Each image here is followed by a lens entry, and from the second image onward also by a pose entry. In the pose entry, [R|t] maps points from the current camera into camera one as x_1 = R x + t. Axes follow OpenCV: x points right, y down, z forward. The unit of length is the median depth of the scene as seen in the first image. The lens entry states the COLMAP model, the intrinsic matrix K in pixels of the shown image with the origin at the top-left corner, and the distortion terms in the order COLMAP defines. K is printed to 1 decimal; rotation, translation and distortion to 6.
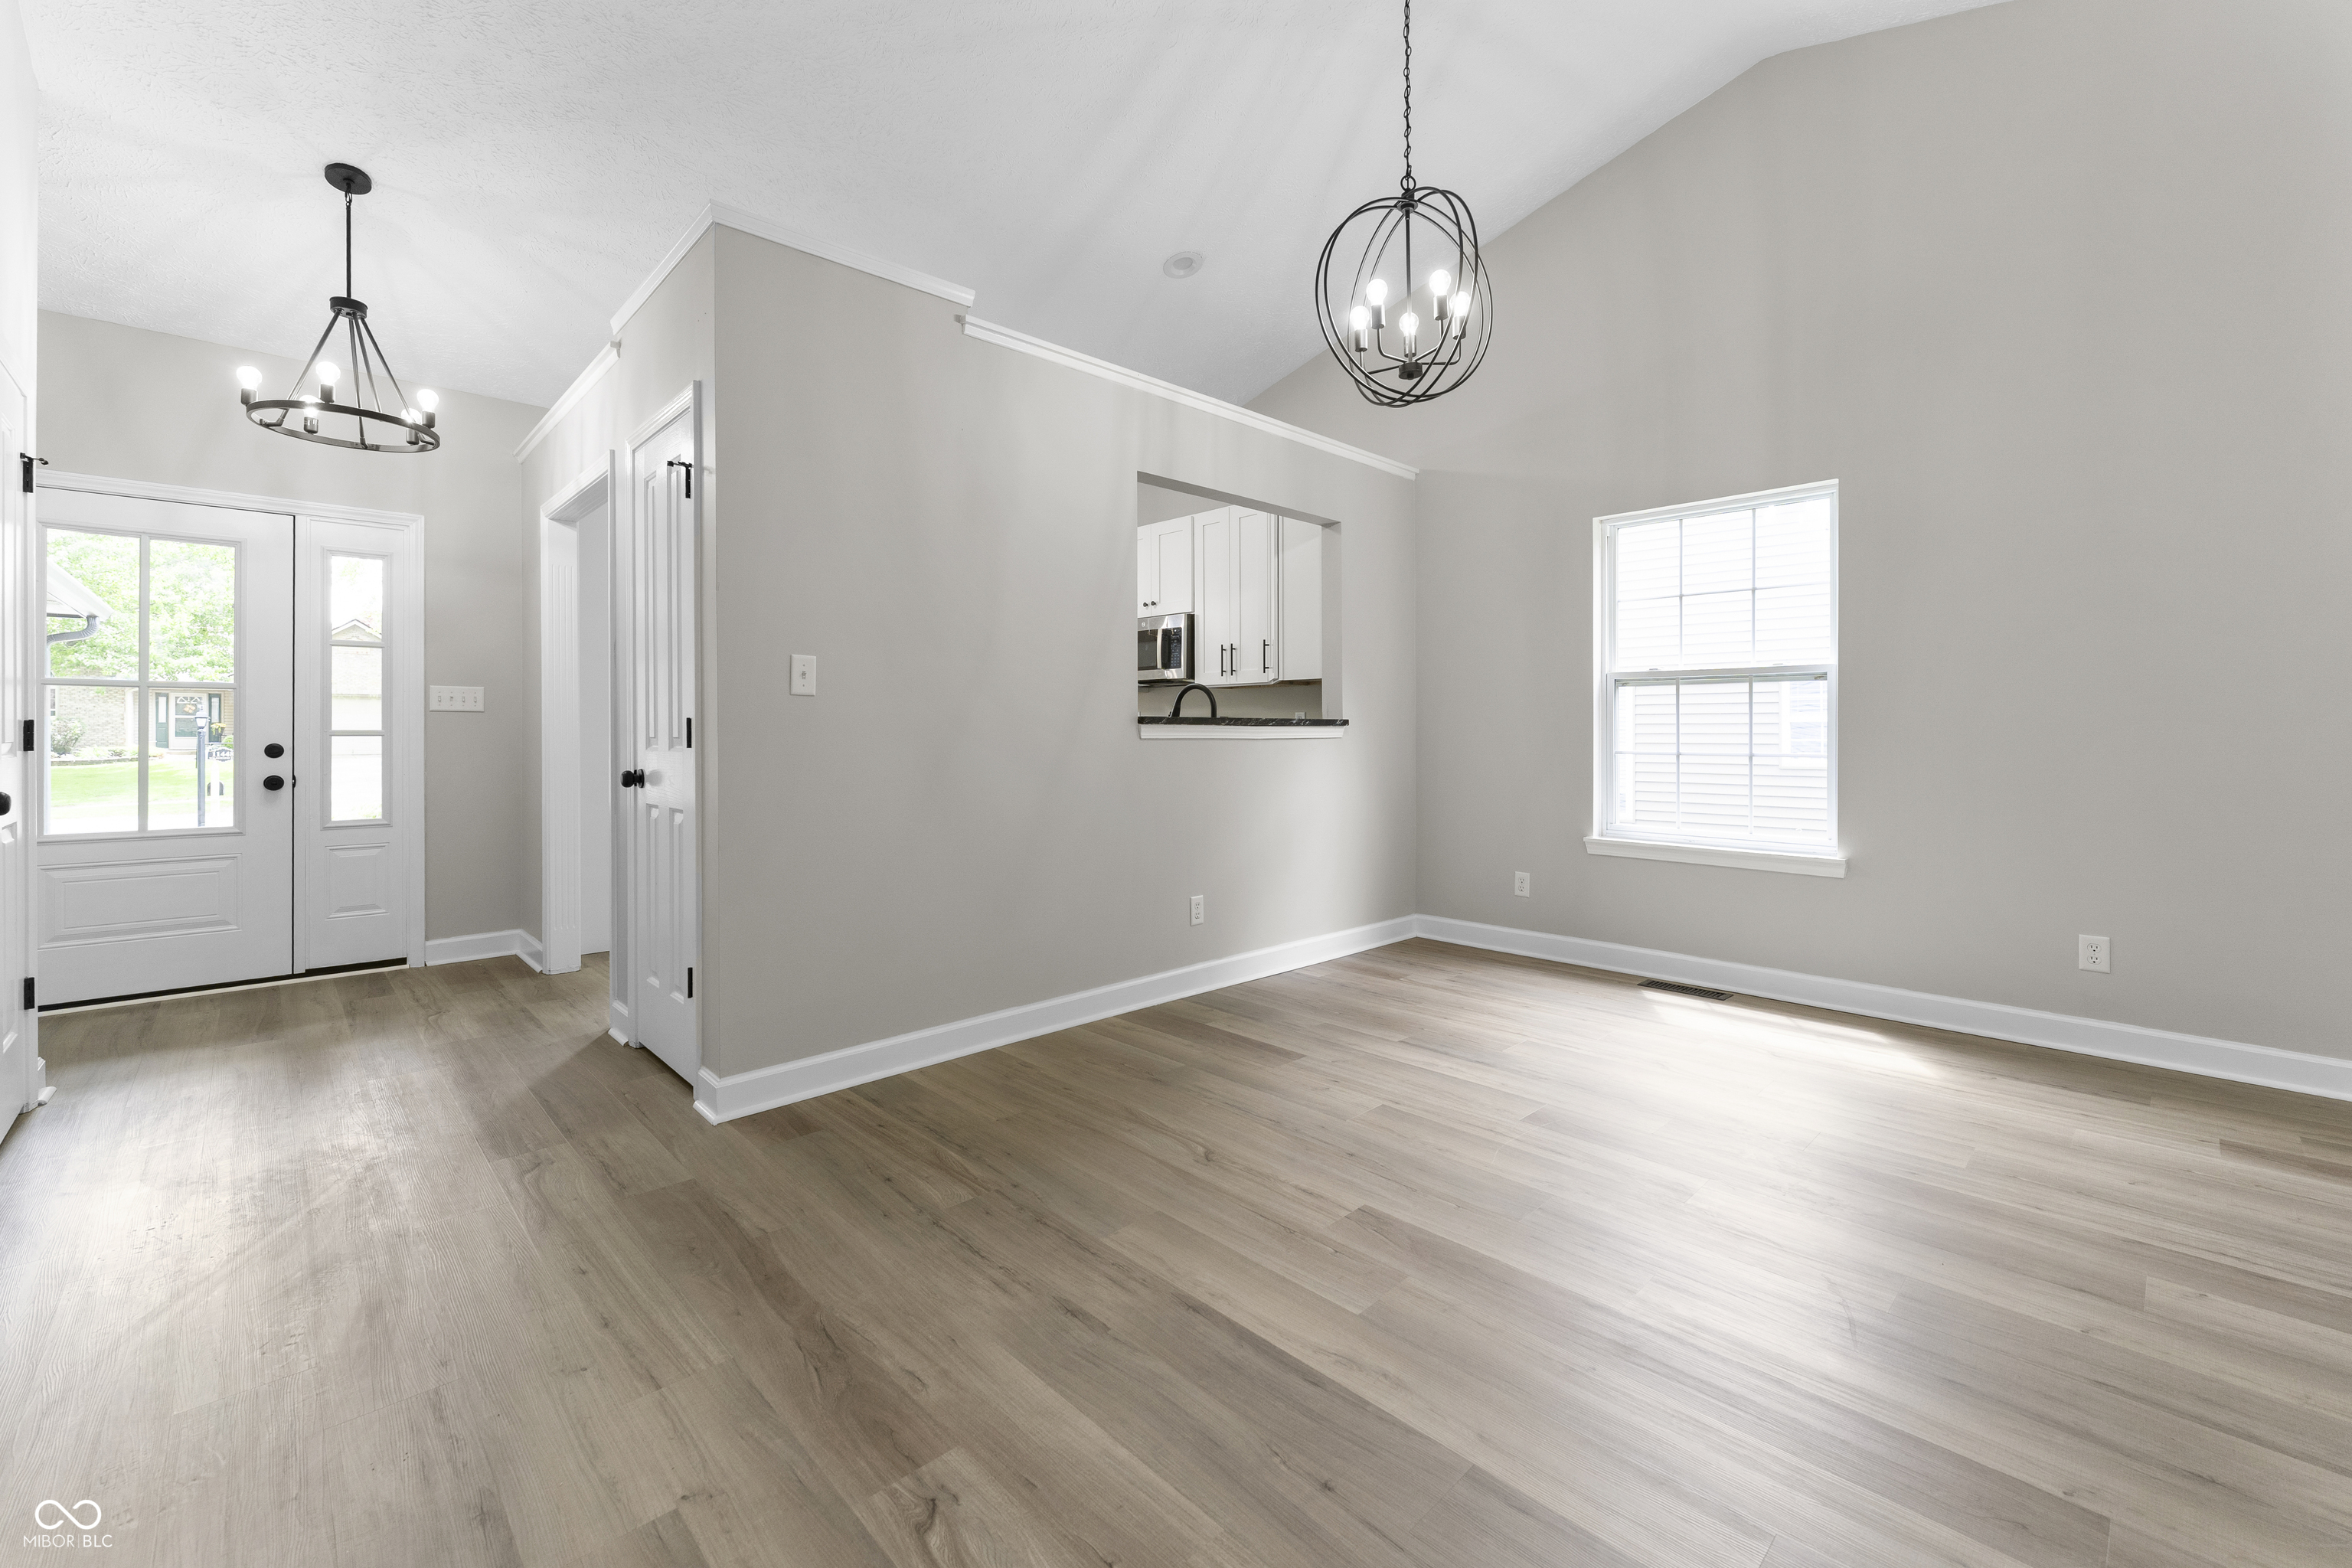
lens RADIAL K [[960.7, 0, 1163.3], [0, 960.7, 737.8], [0, 0, 1]] dist [-0.000171, 0.000312]
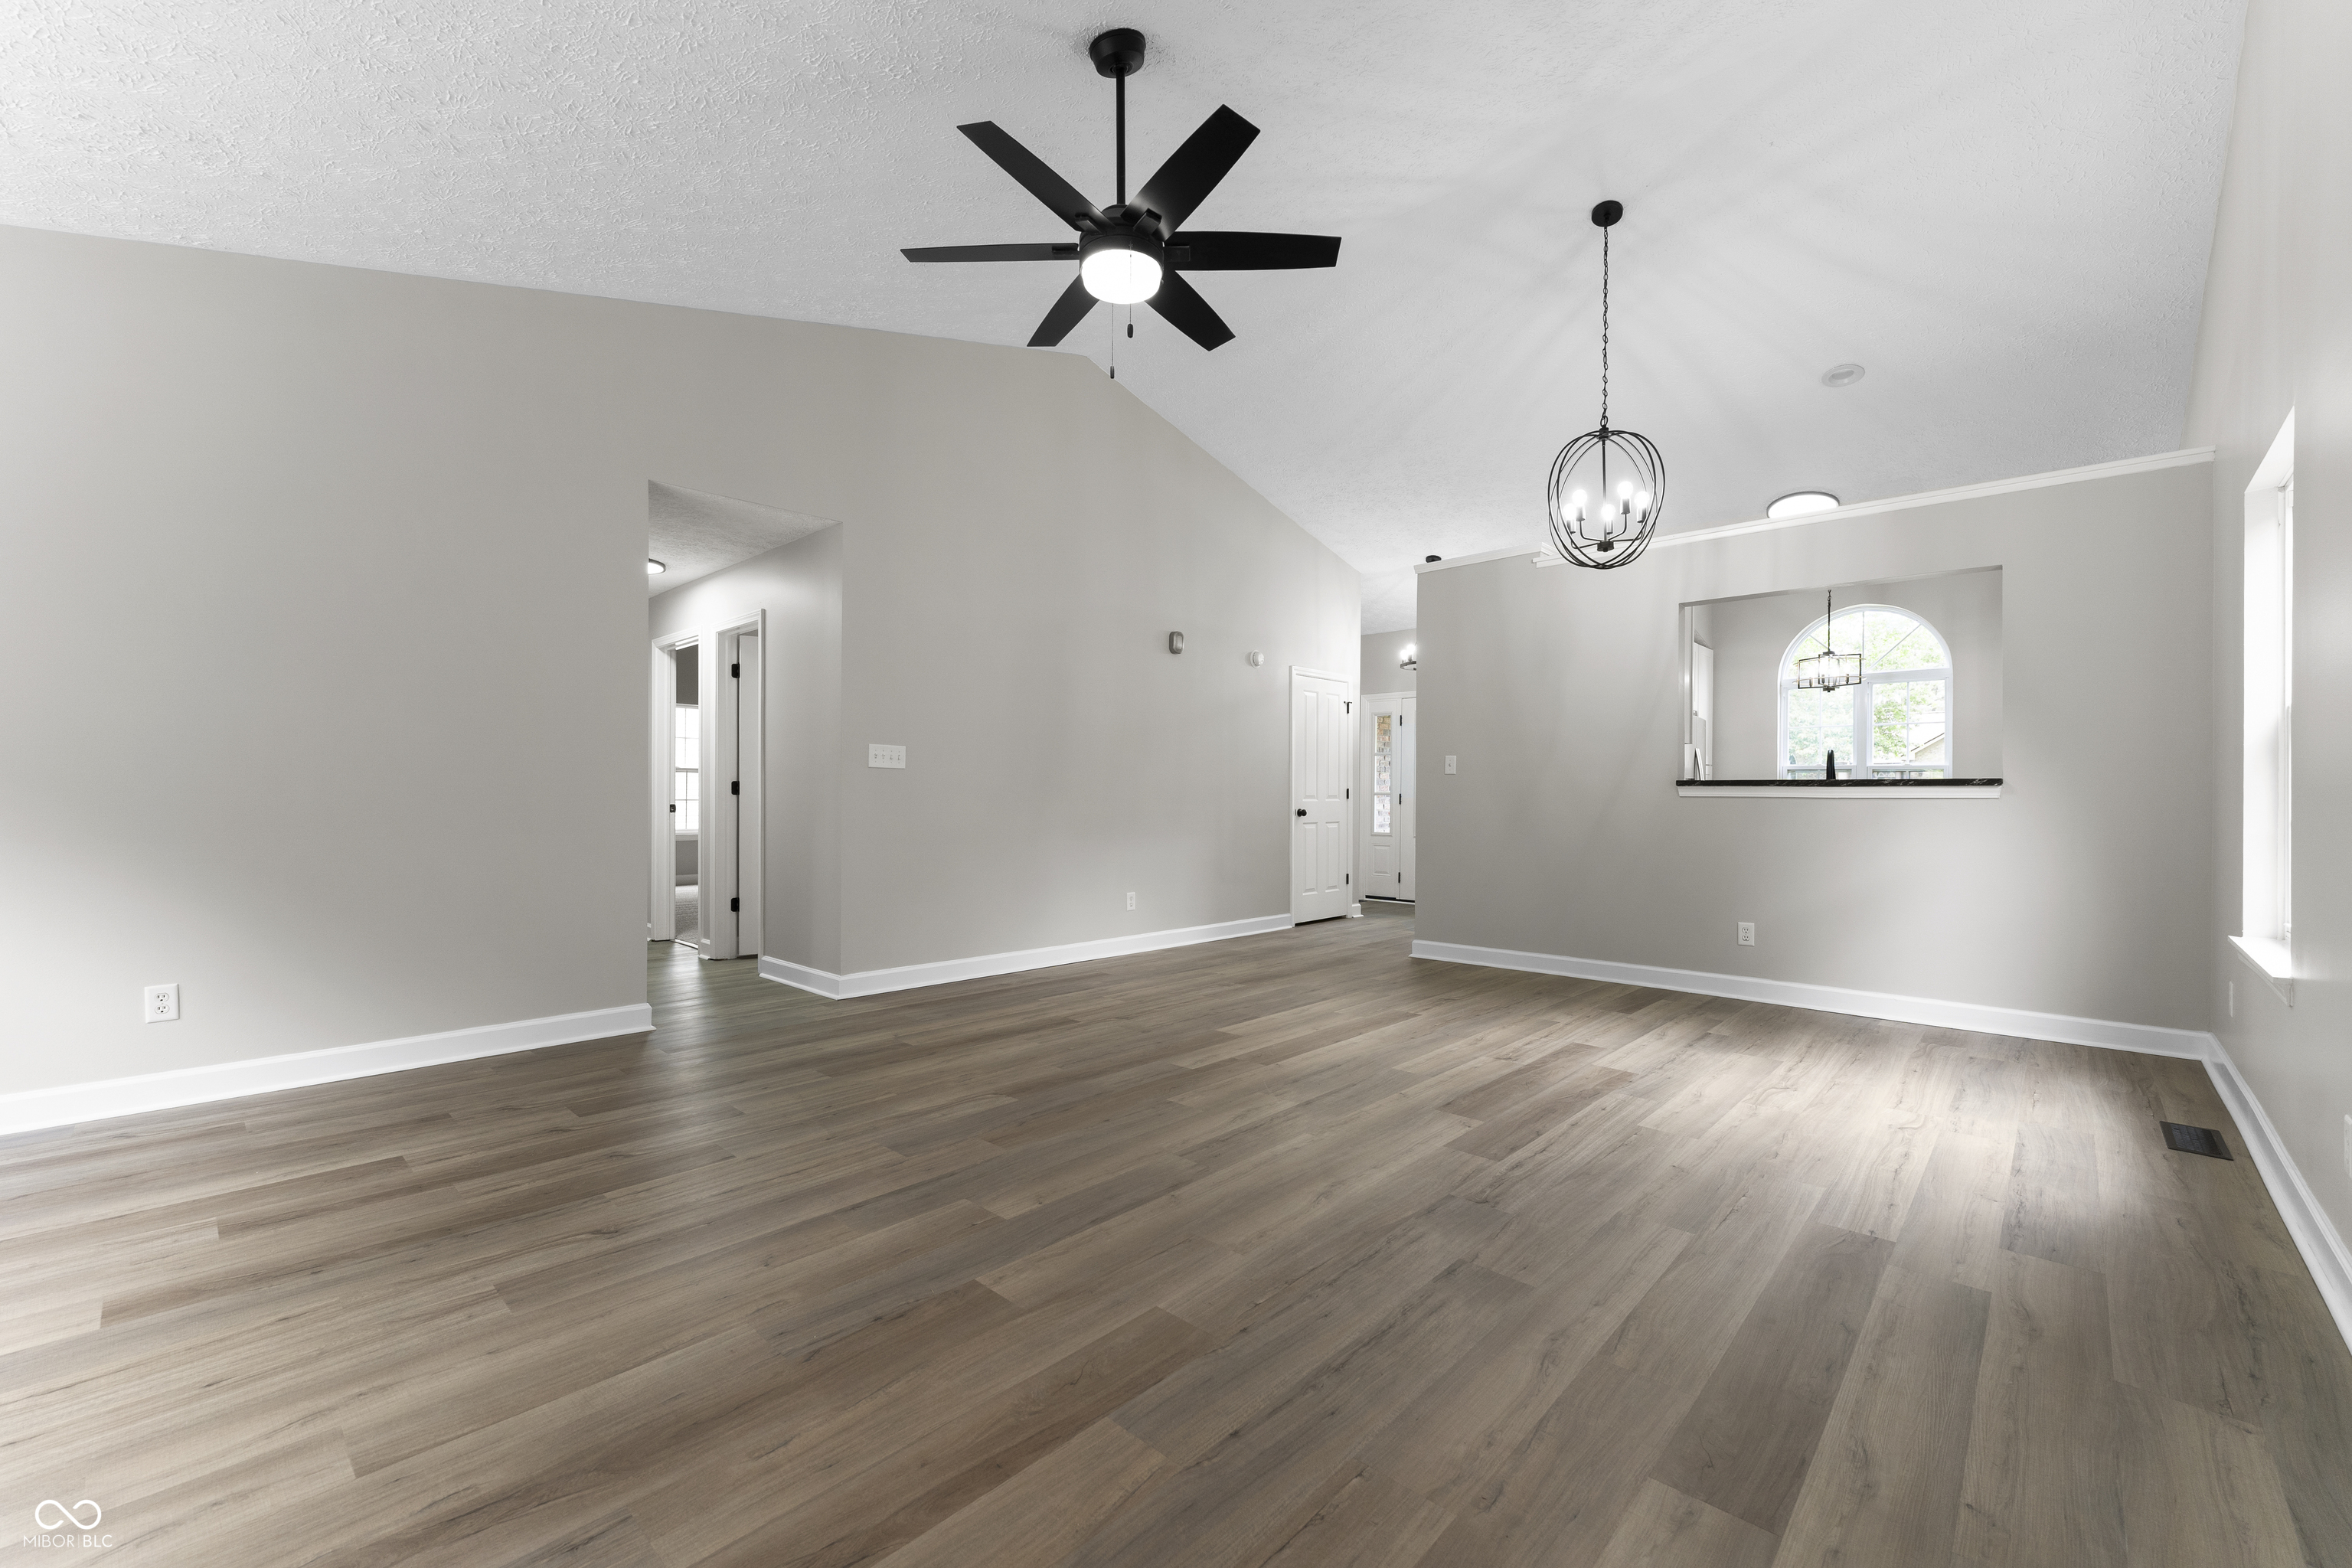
lens RADIAL K [[960.7, 0, 1165.4], [0, 960.7, 793.8], [0, 0, 1]] dist [-0.000171, 0.000312]
pose [[0.052721, -0.004699, -0.998598, 1.214840], [-0.013256, 0.999898, -0.005405, 0.013056], [0.998521, 0.013523, 0.052653, 0.177046]]
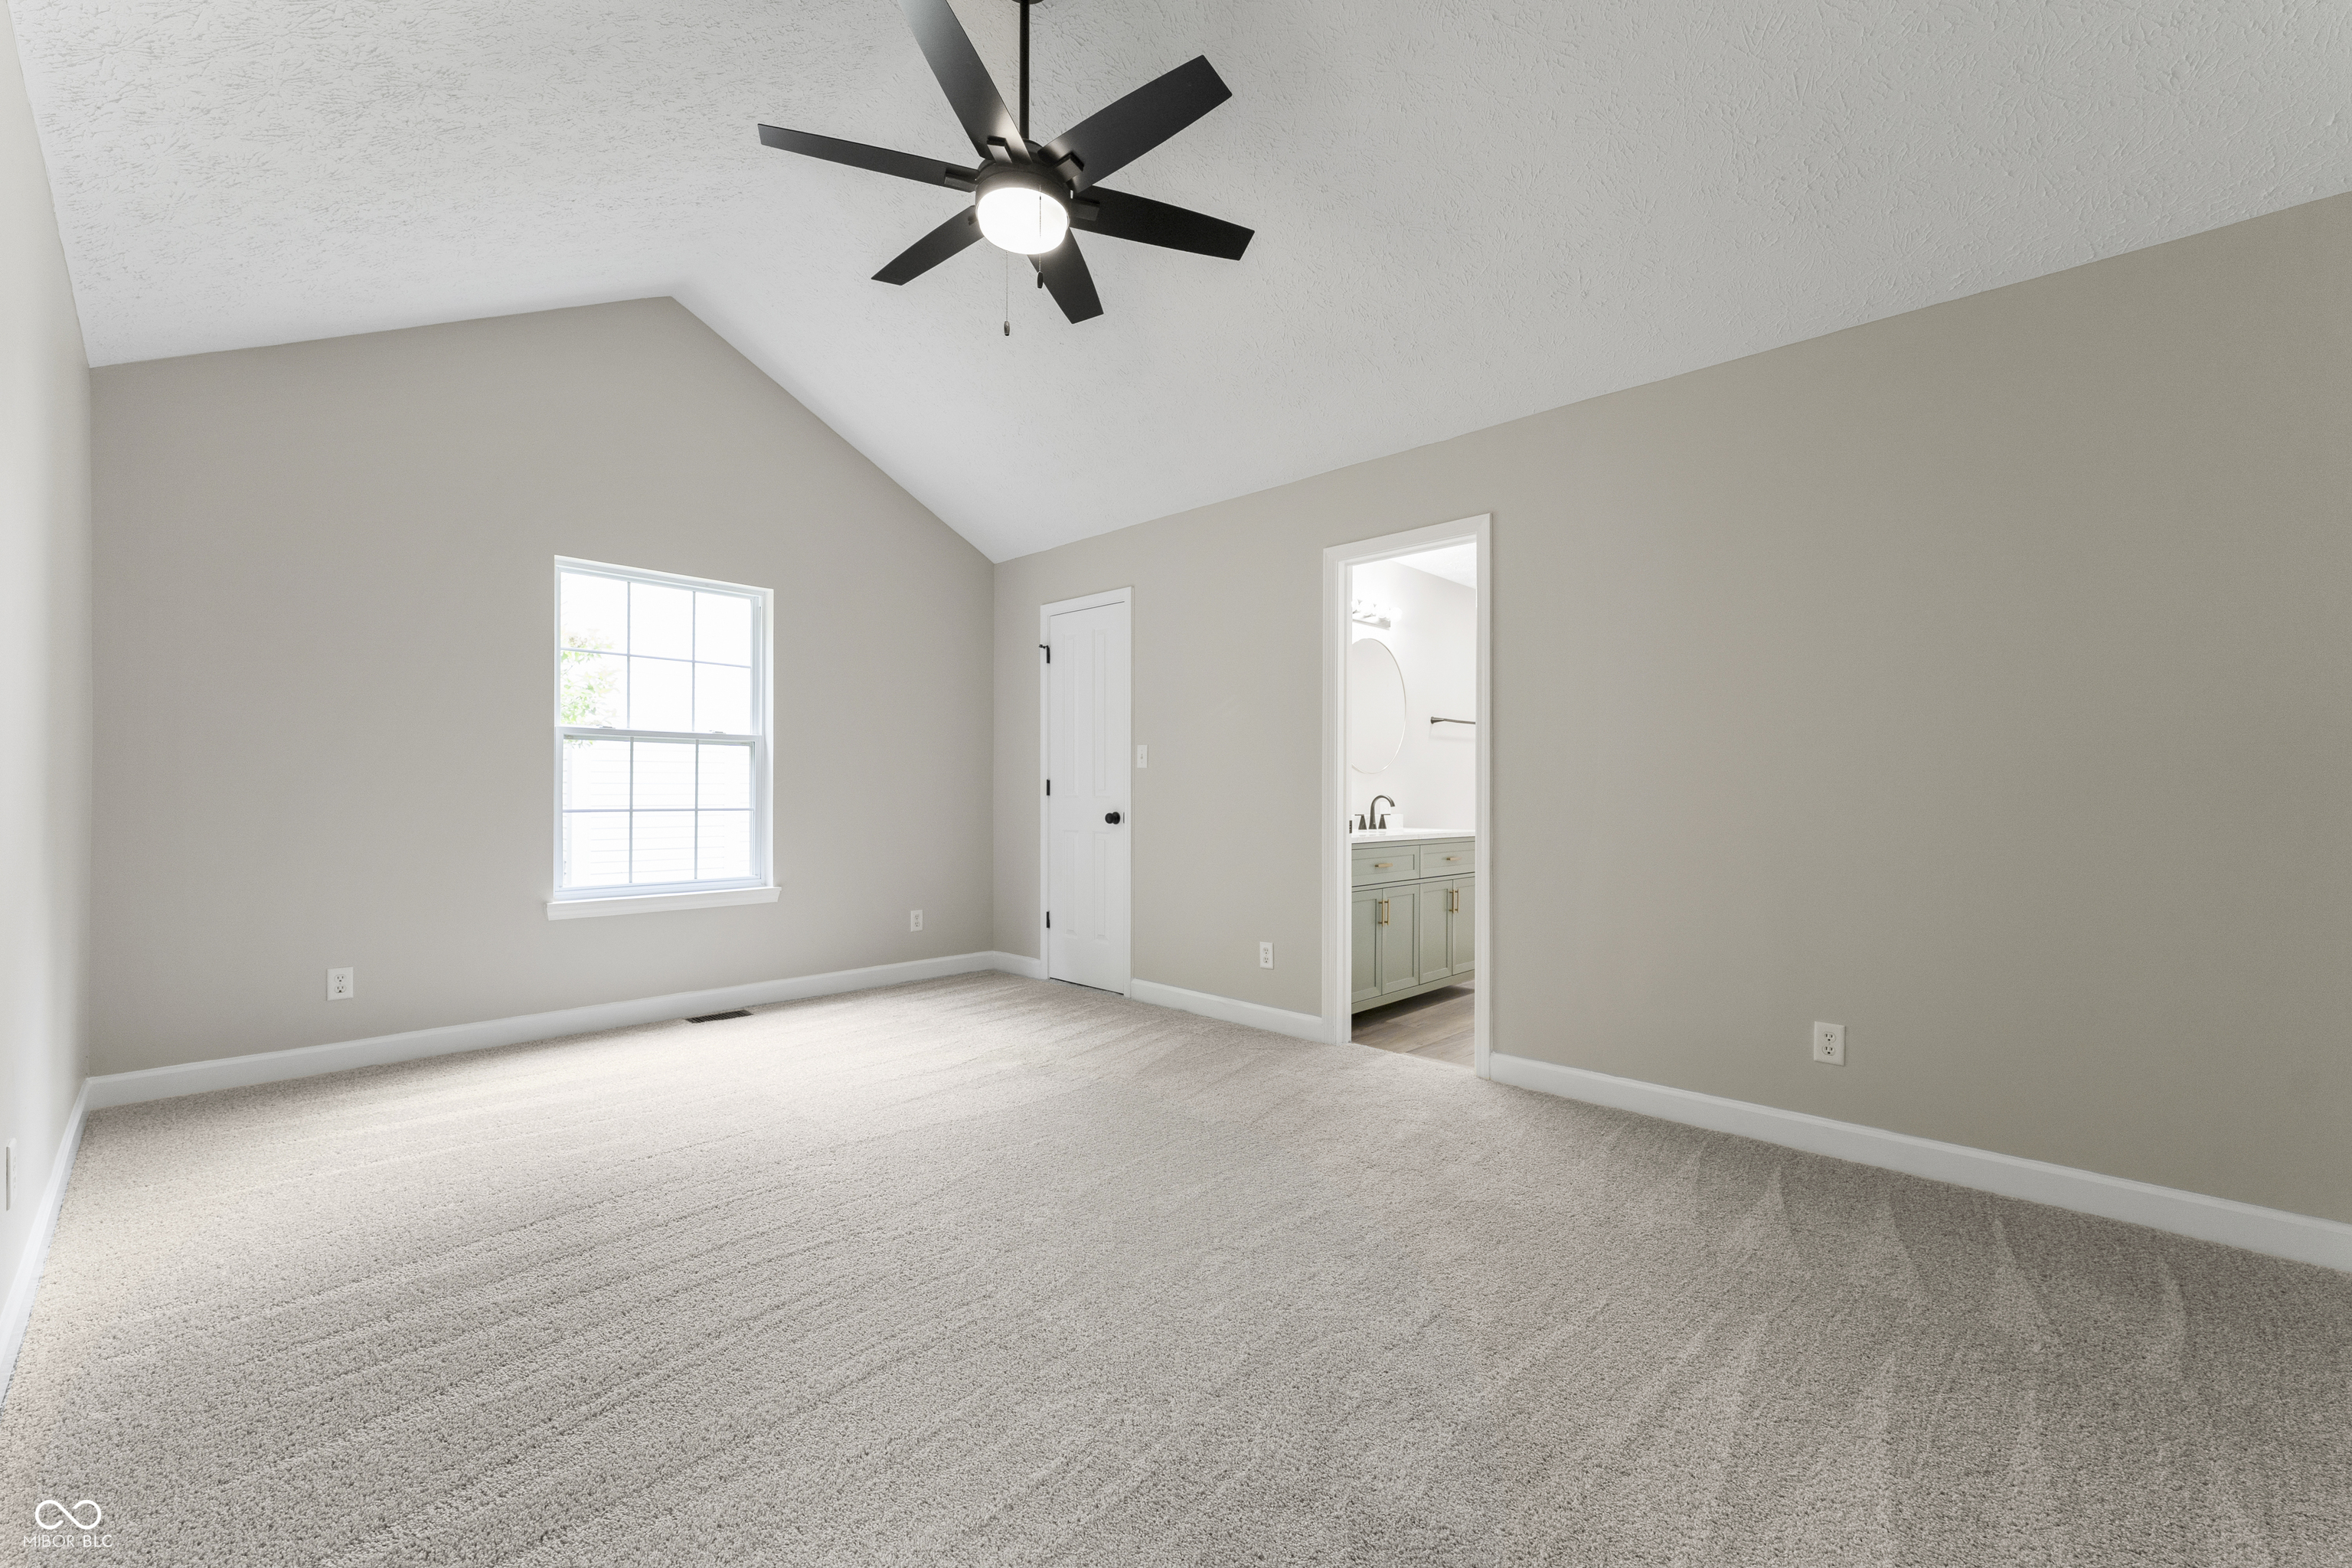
lens RADIAL K [[960.7, 0, 1169.7], [0, 960.7, 783.7], [0, 0, 1]] dist [-0.000171, 0.000312]
pose [[-0.052595, 0.000680, 0.998616, -0.548989], [-0.006382, 0.999979, -0.001017, -0.012628], [-0.998596, -0.006426, -0.052590, 0.495595]]
